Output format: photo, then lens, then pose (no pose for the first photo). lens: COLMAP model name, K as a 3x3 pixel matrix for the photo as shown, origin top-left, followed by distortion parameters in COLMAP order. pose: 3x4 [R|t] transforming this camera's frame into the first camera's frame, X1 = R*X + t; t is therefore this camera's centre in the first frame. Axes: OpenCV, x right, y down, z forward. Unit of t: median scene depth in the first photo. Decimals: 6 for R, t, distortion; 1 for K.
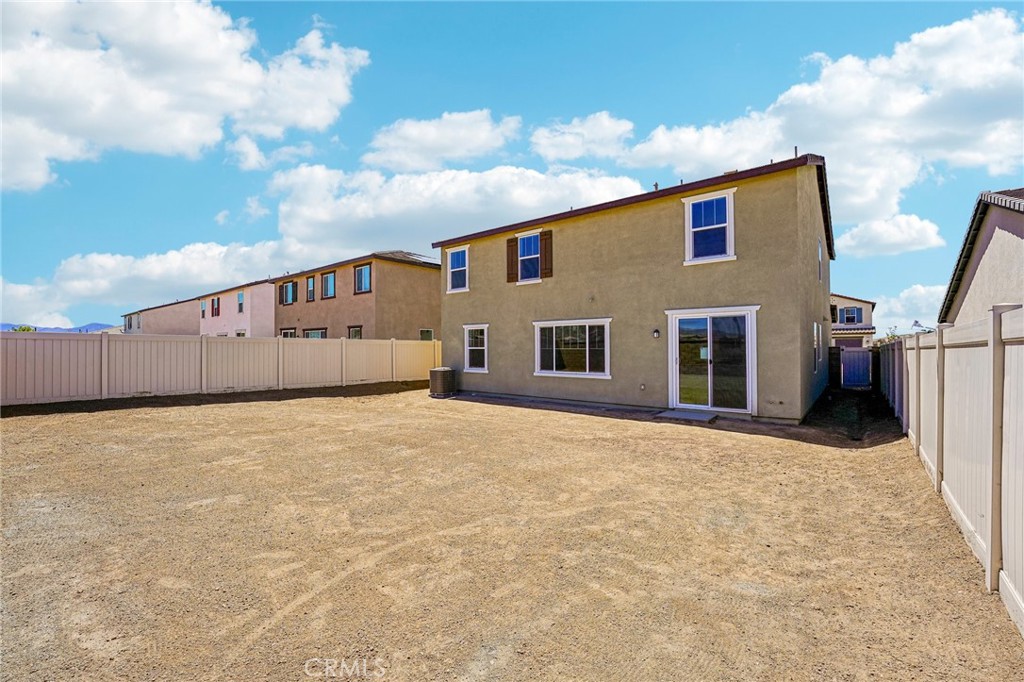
lens RADIAL K [[415.6, 0, 511.5], [0, 415.6, 343.6], [0, 0, 1]] dist [-0.006775, 0.000173]
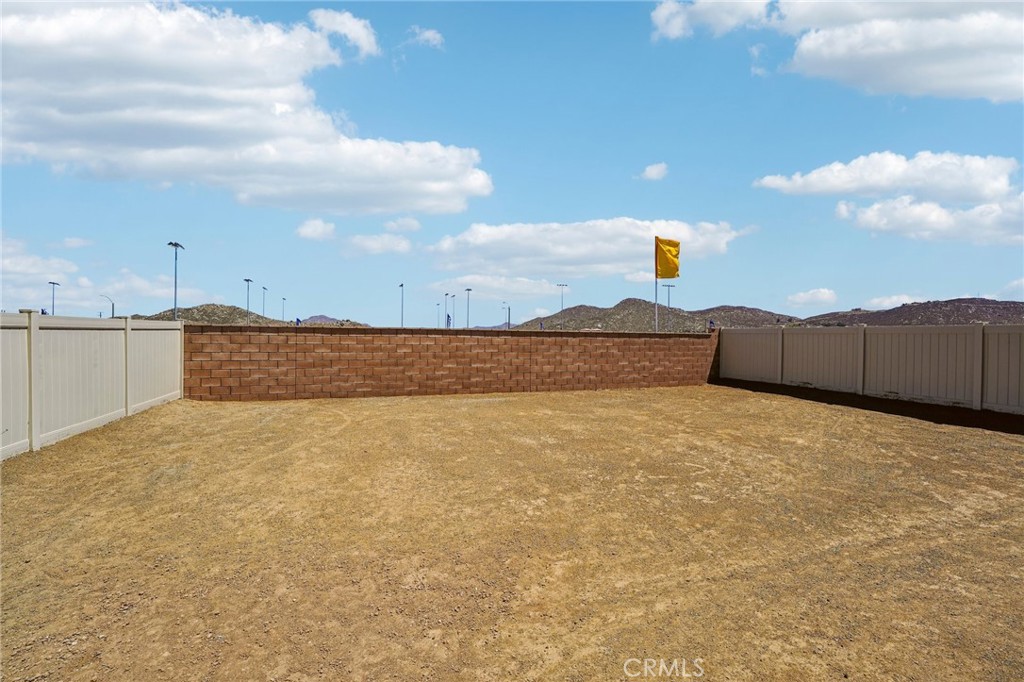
lens RADIAL K [[415.6, 0, 511.0], [0, 415.6, 344.7], [0, 0, 1]] dist [-0.006775, 0.000173]
pose [[-0.513094, 0.006623, -0.858307, 0.283564], [0.001739, 0.999976, 0.006677, 0.010478], [0.858331, 0.001934, -0.513093, 0.673125]]
